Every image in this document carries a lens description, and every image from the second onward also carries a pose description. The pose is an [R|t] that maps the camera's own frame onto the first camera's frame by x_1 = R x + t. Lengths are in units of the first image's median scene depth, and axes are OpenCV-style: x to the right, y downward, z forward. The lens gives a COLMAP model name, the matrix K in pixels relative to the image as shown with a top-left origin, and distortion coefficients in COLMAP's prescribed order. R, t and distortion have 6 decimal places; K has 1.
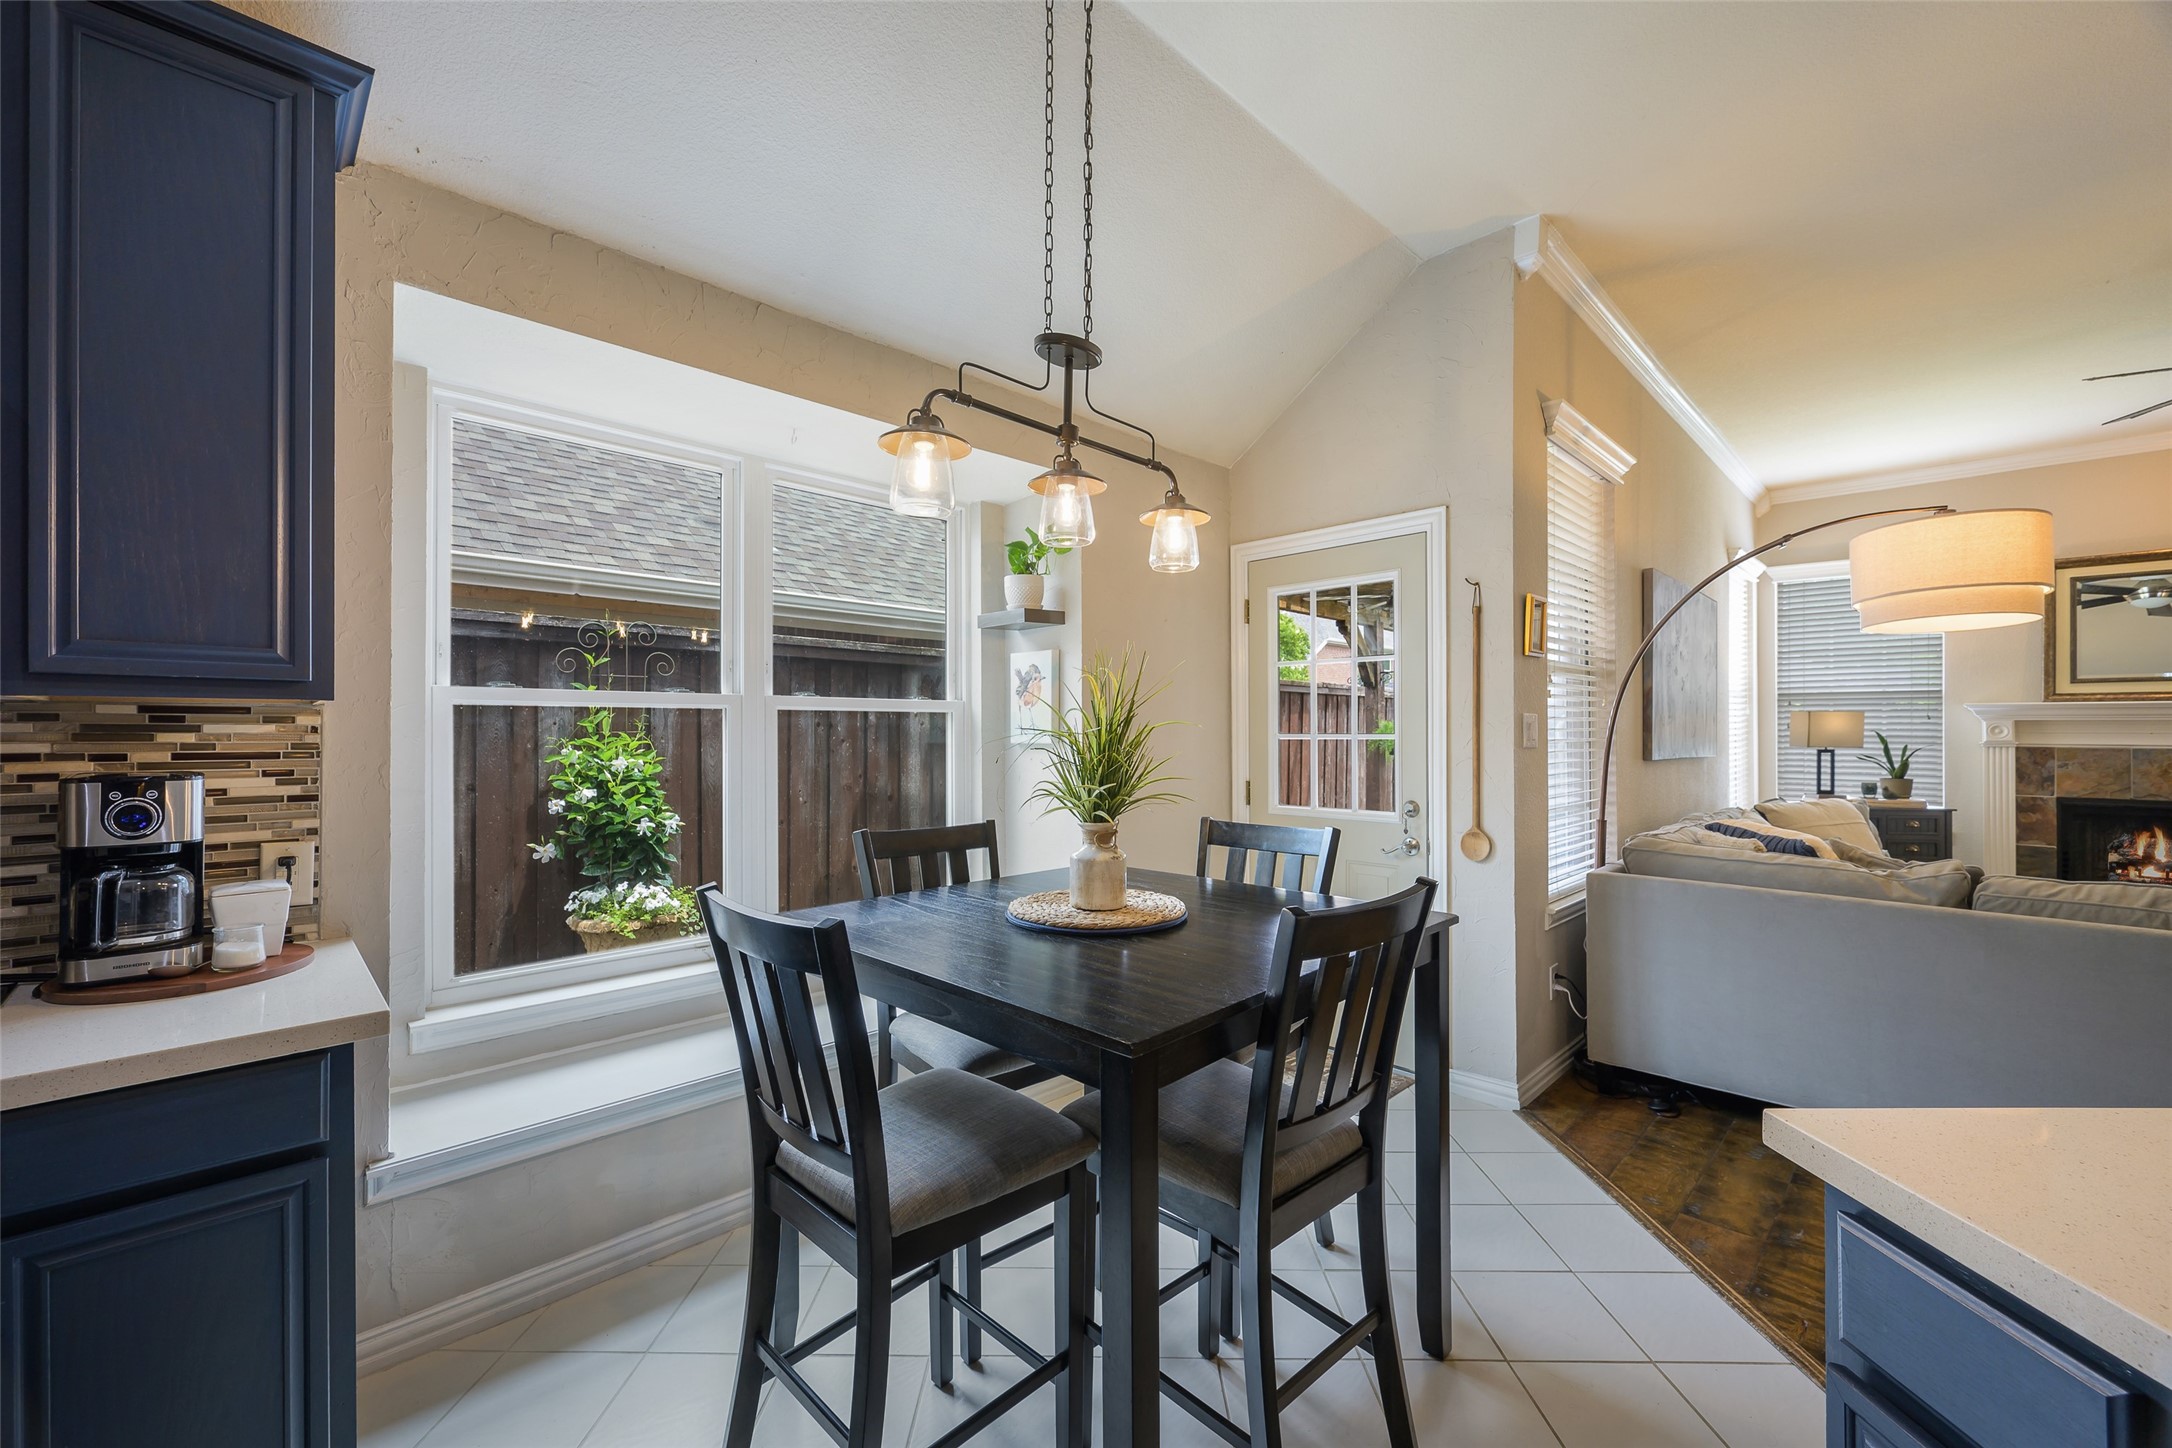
lens RADIAL K [[871.3, 0, 1083.8], [0, 871.3, 725.4], [0, 0, 1]] dist [0.003376, -0.000021]
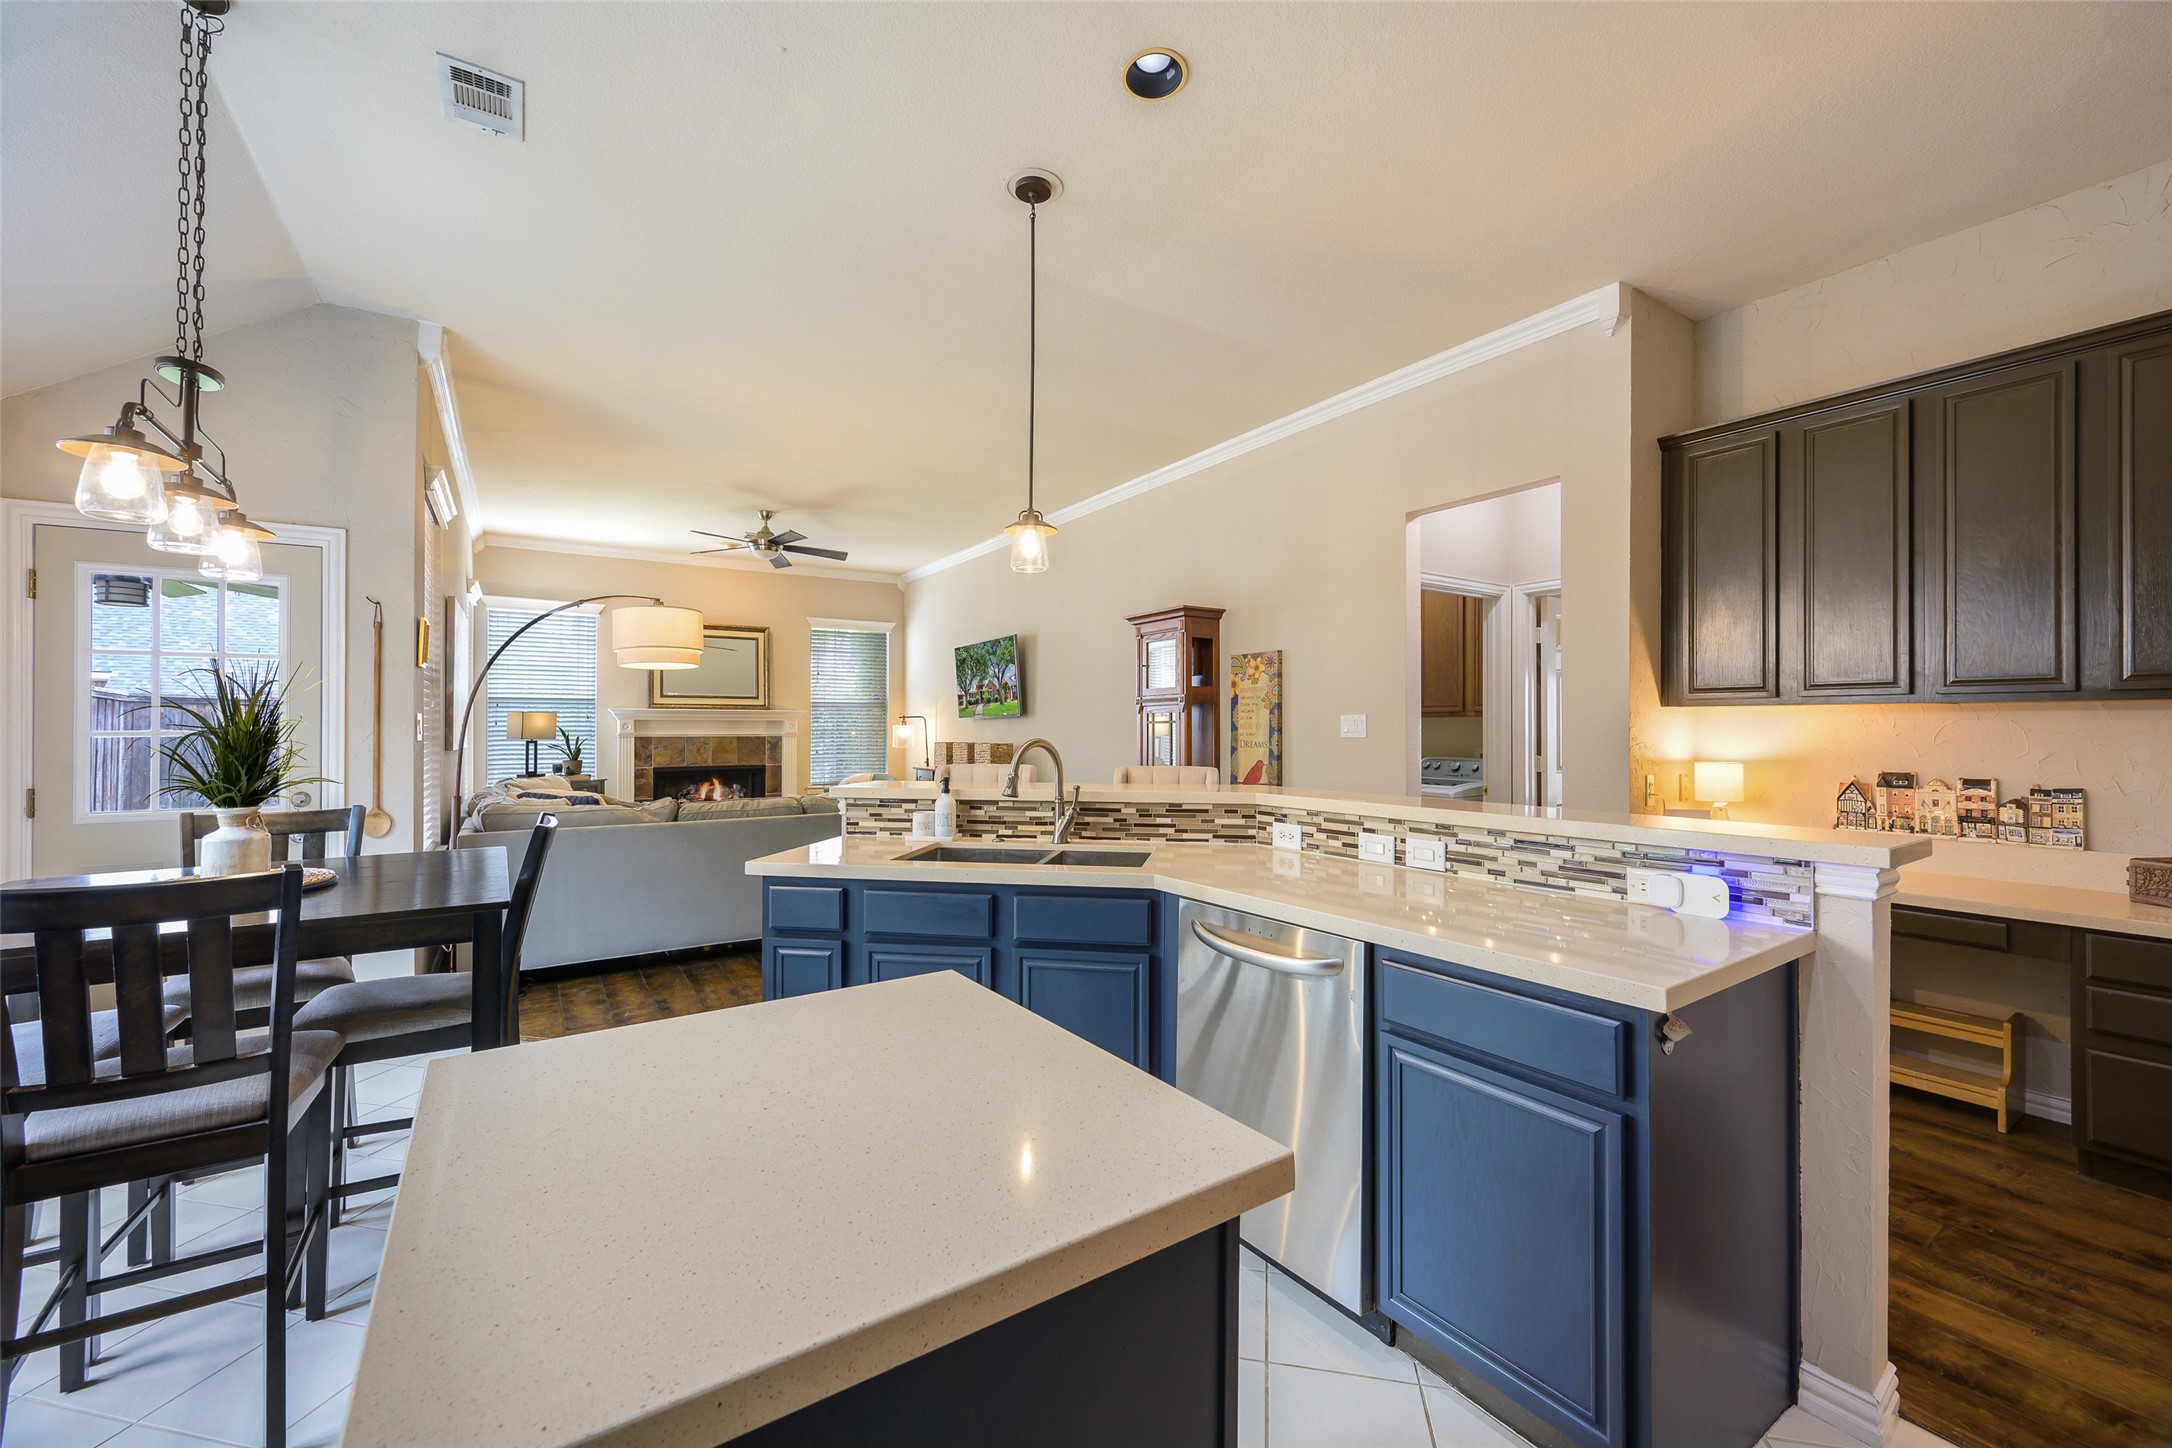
lens RADIAL K [[871.3, 0, 1066.8], [0, 871.3, 722.0], [0, 0, 1]] dist [0.003376, -0.000021]
pose [[0.224518, 0.003271, 0.974464, -0.397974], [-0.003628, 0.999990, -0.002520, -0.000735], [-0.974463, -0.002969, 0.224528, -0.143859]]
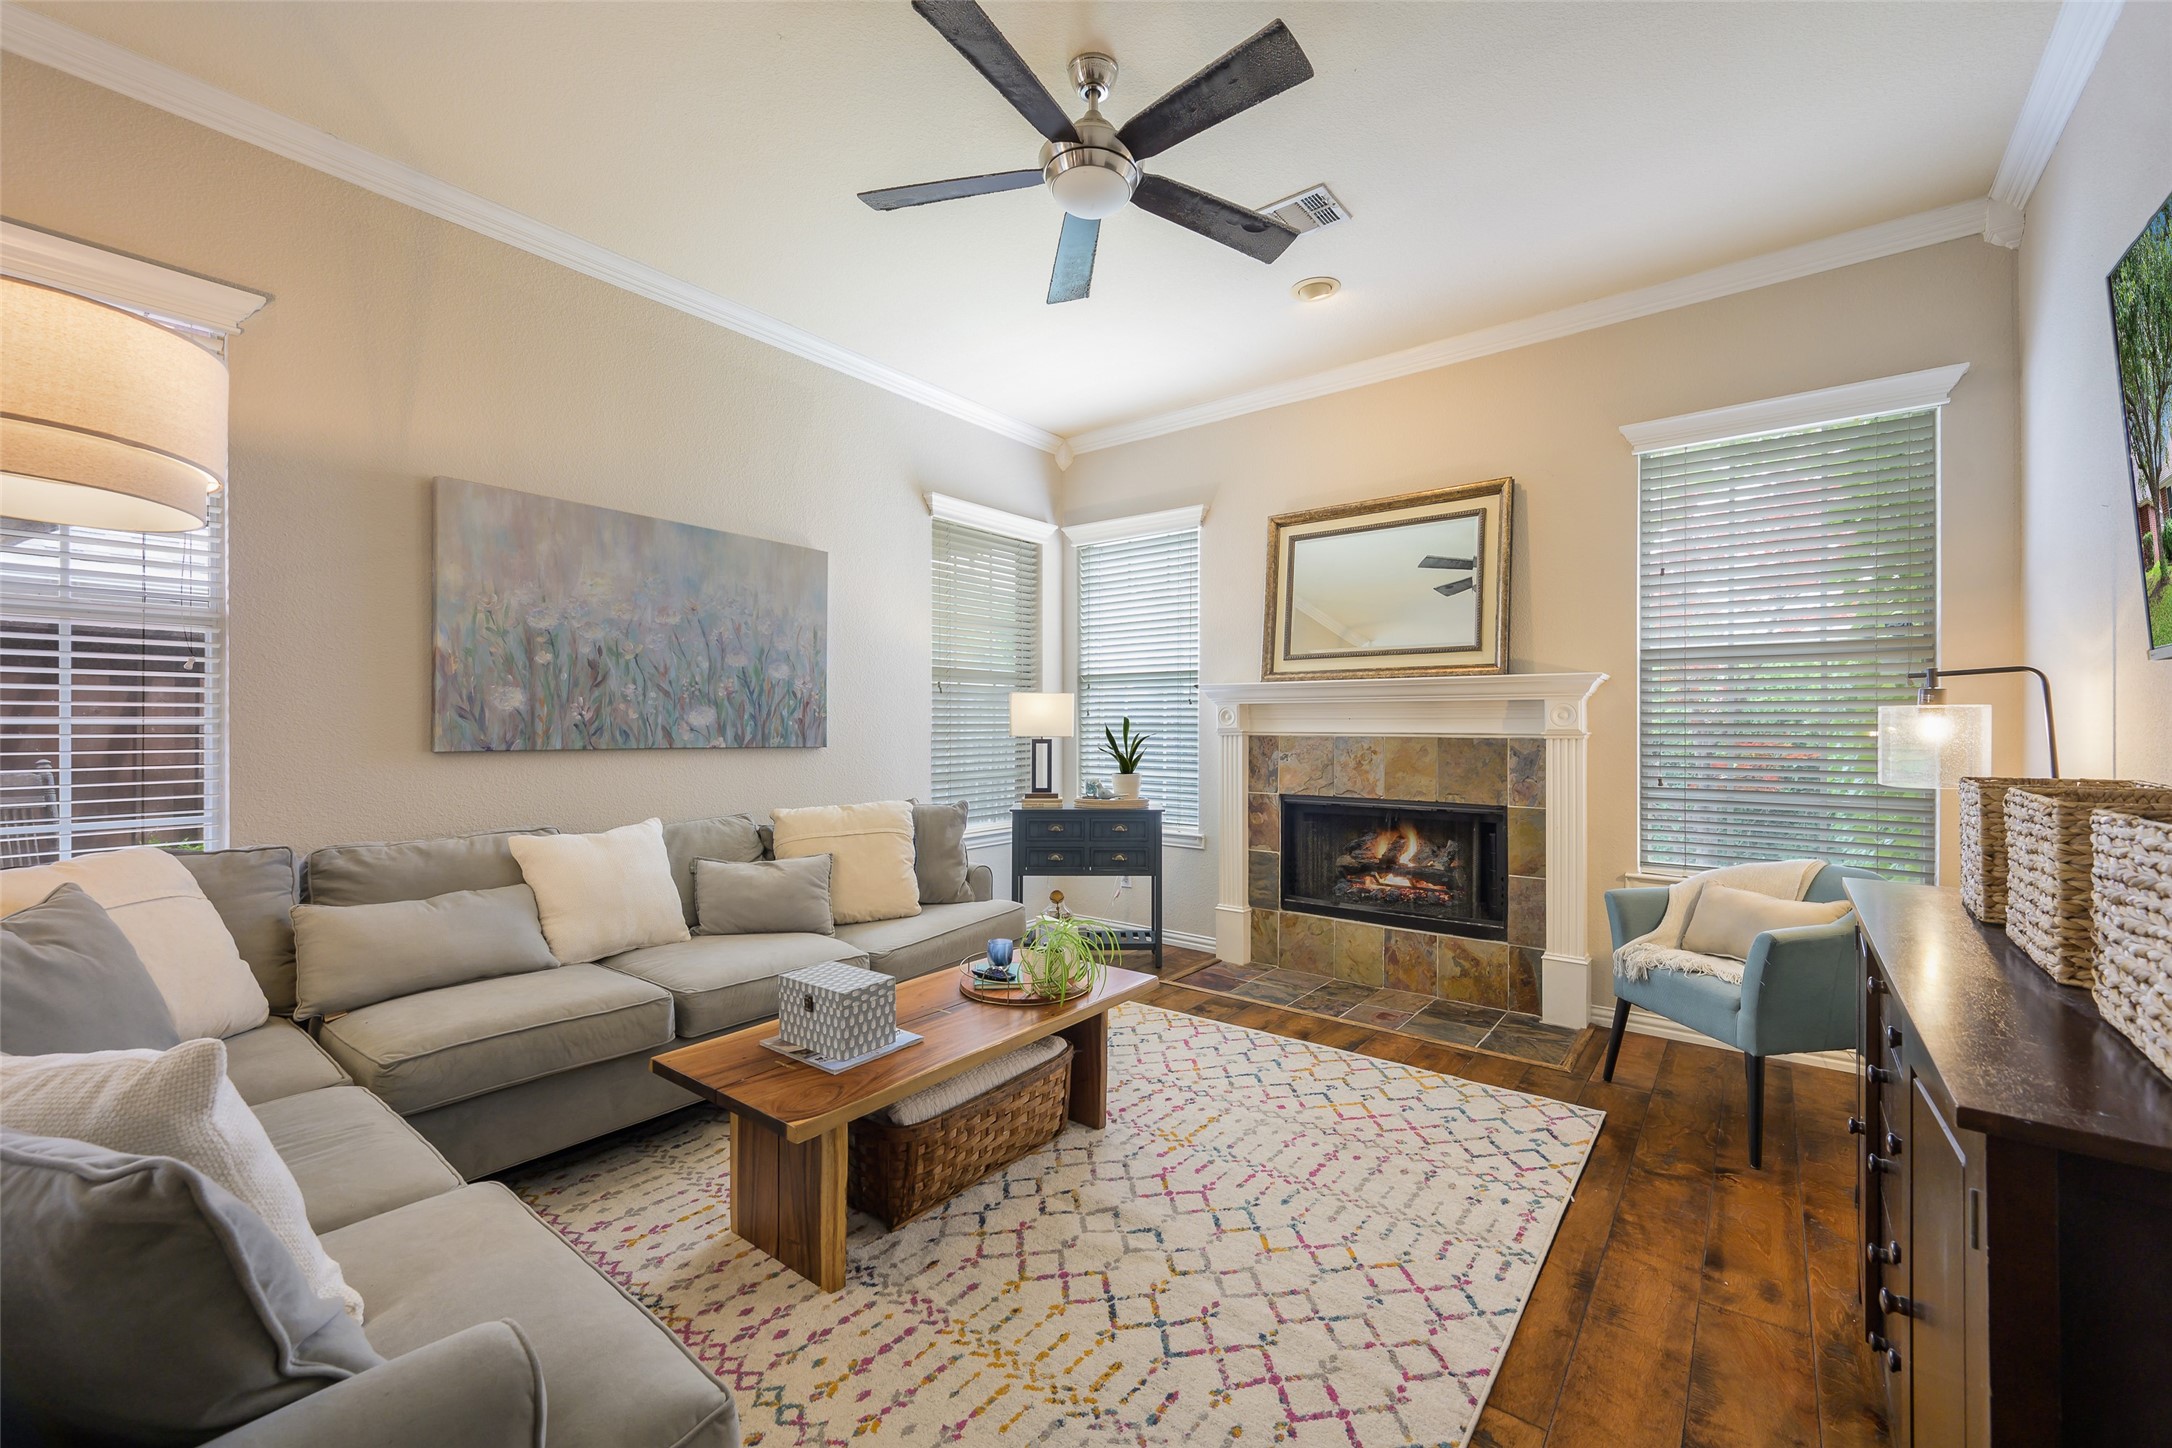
lens RADIAL K [[871.3, 0, 1080.5], [0, 871.3, 726.2], [0, 0, 1]] dist [0.003376, -0.000021]
pose [[0.991706, -0.000390, 0.128527, 1.154735], [-0.000116, 0.999992, 0.003934, 0.017887], [-0.128528, -0.003916, 0.991698, 0.272779]]
